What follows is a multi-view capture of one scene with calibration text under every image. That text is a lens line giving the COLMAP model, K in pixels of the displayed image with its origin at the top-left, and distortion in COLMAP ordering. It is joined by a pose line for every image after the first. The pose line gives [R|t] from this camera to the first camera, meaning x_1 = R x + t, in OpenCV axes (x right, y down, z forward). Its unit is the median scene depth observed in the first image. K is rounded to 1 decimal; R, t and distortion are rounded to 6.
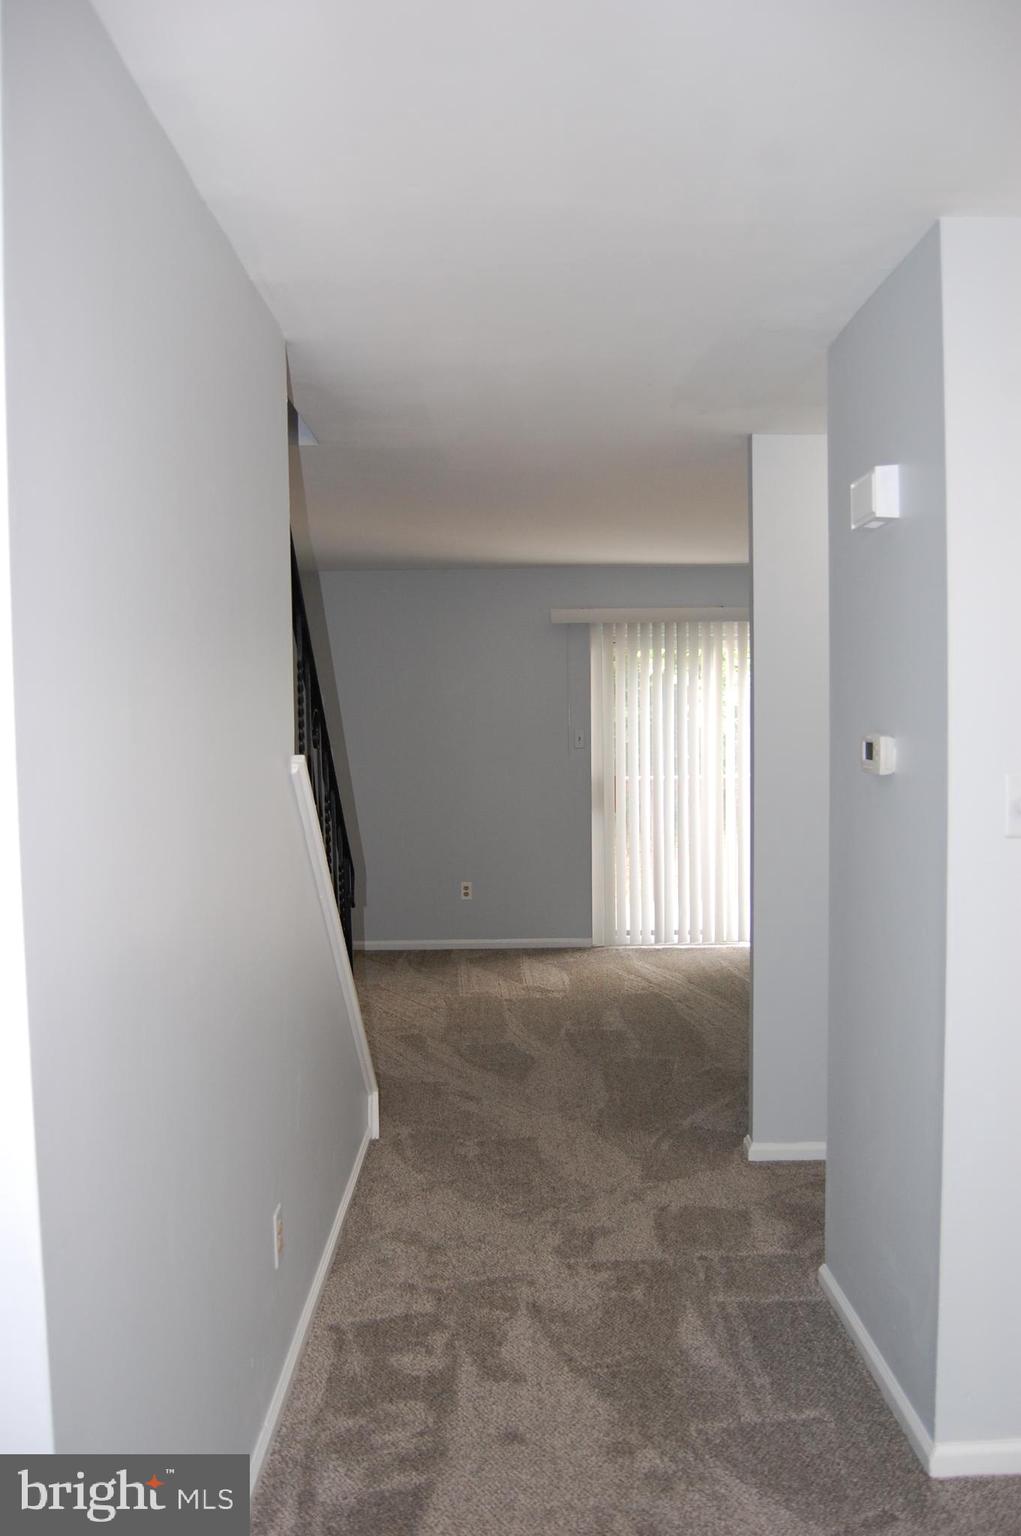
lens RADIAL K [[1203.1, 0, 504.0], [0, 1203.1, 779.5], [0, 0, 1]] dist [-0.101692, 0.051027]
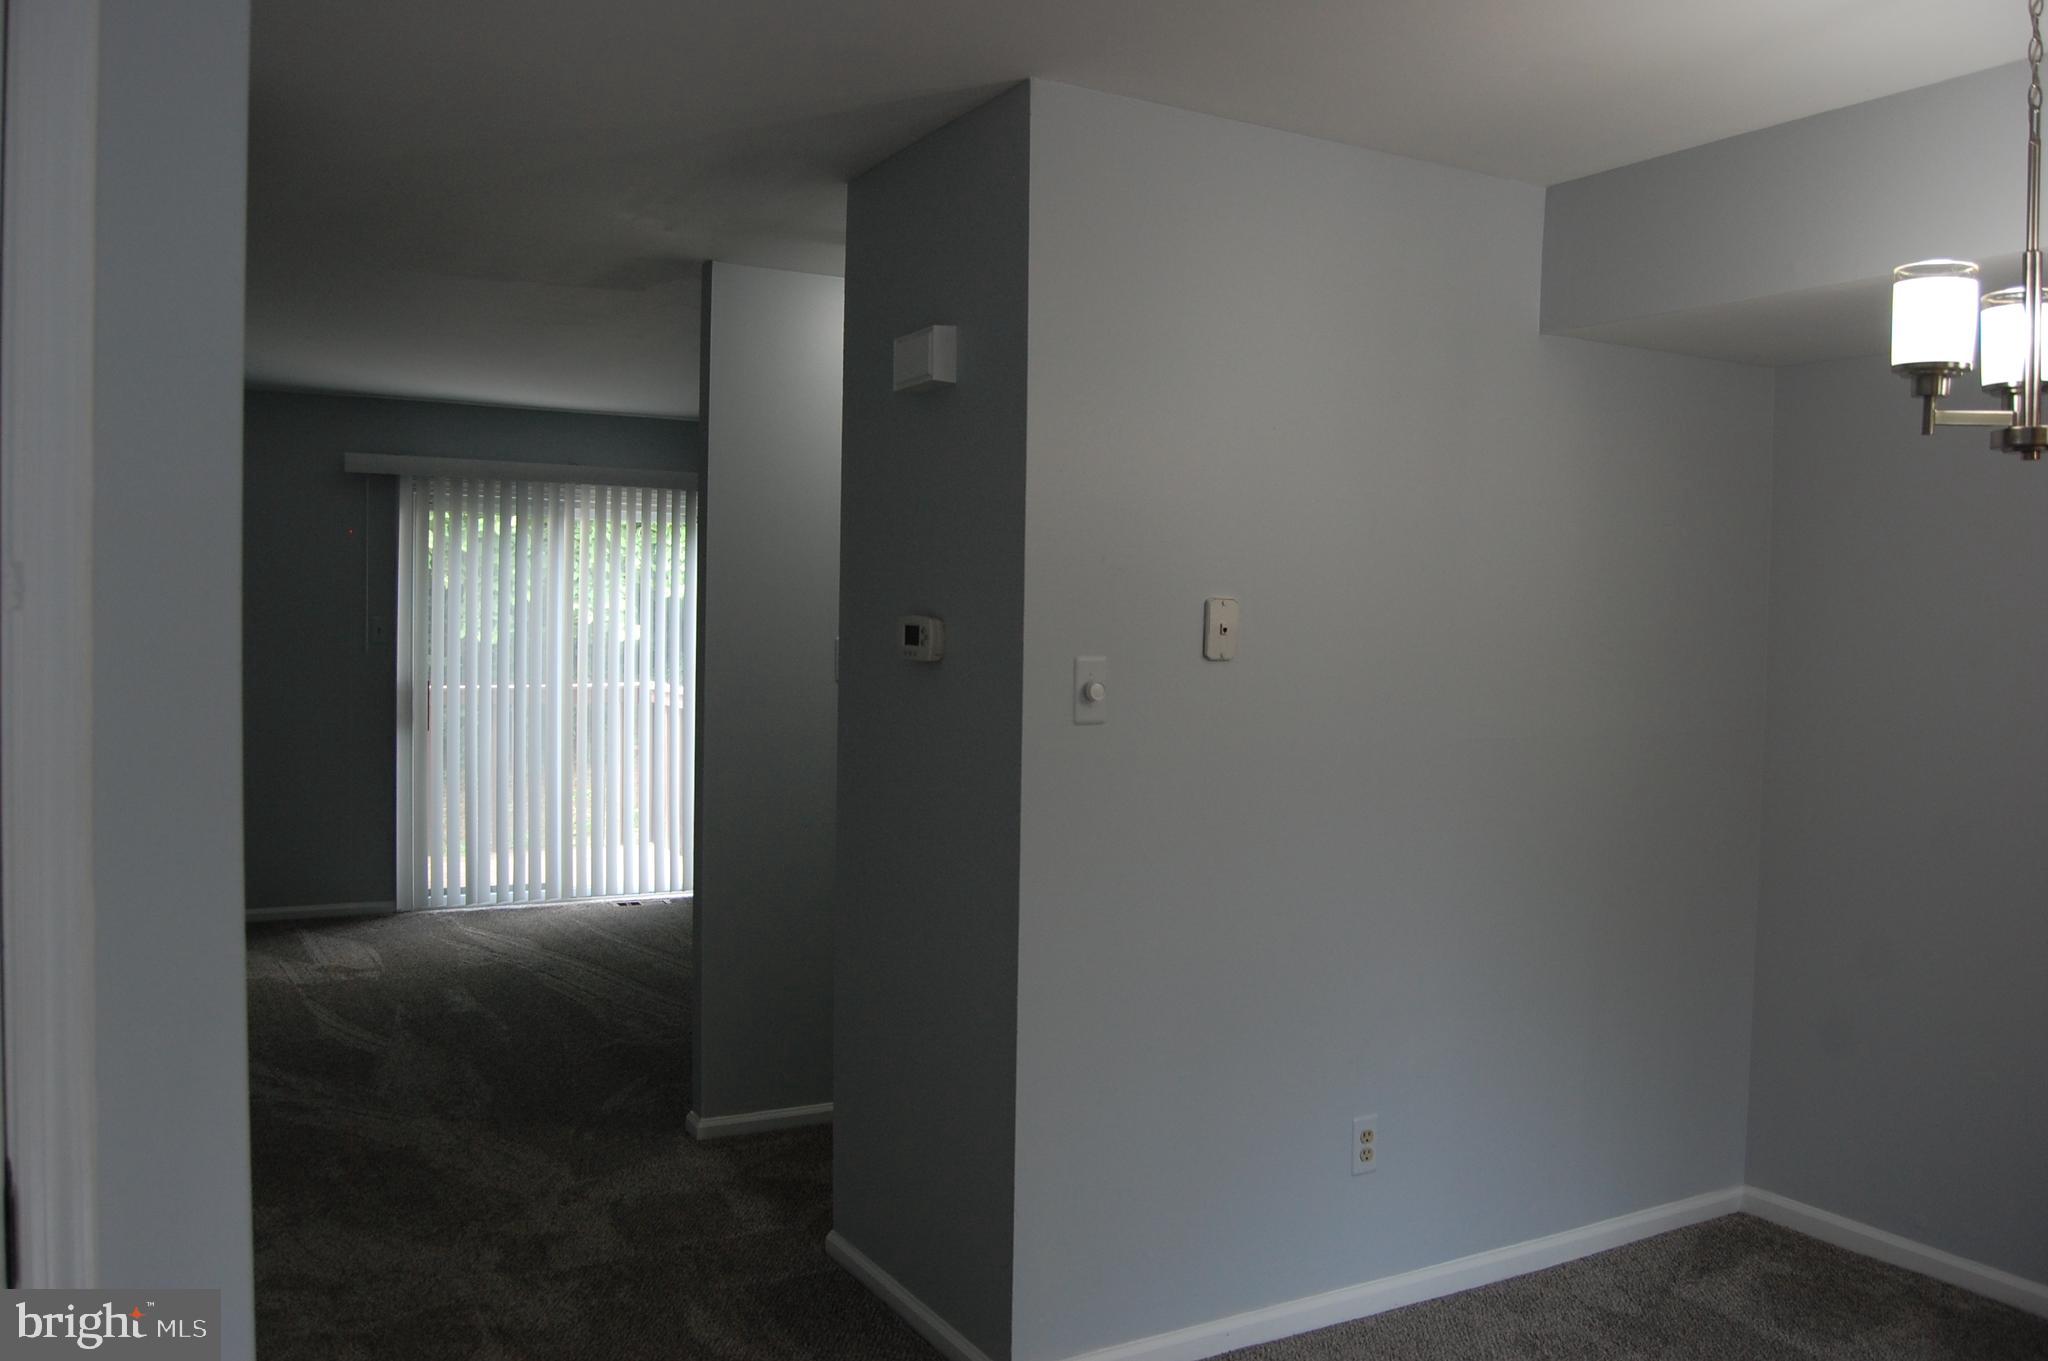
lens RADIAL K [[1604.1, 0, 1016.8], [0, 1604.1, 676.5], [0, 0, 1]] dist [-0.101692, 0.051027]
pose [[0.867786, 0.011933, 0.496794, -0.134398], [-0.003736, 0.999840, -0.017490, 0.016727], [-0.496924, 0.013322, 0.867692, -0.058317]]
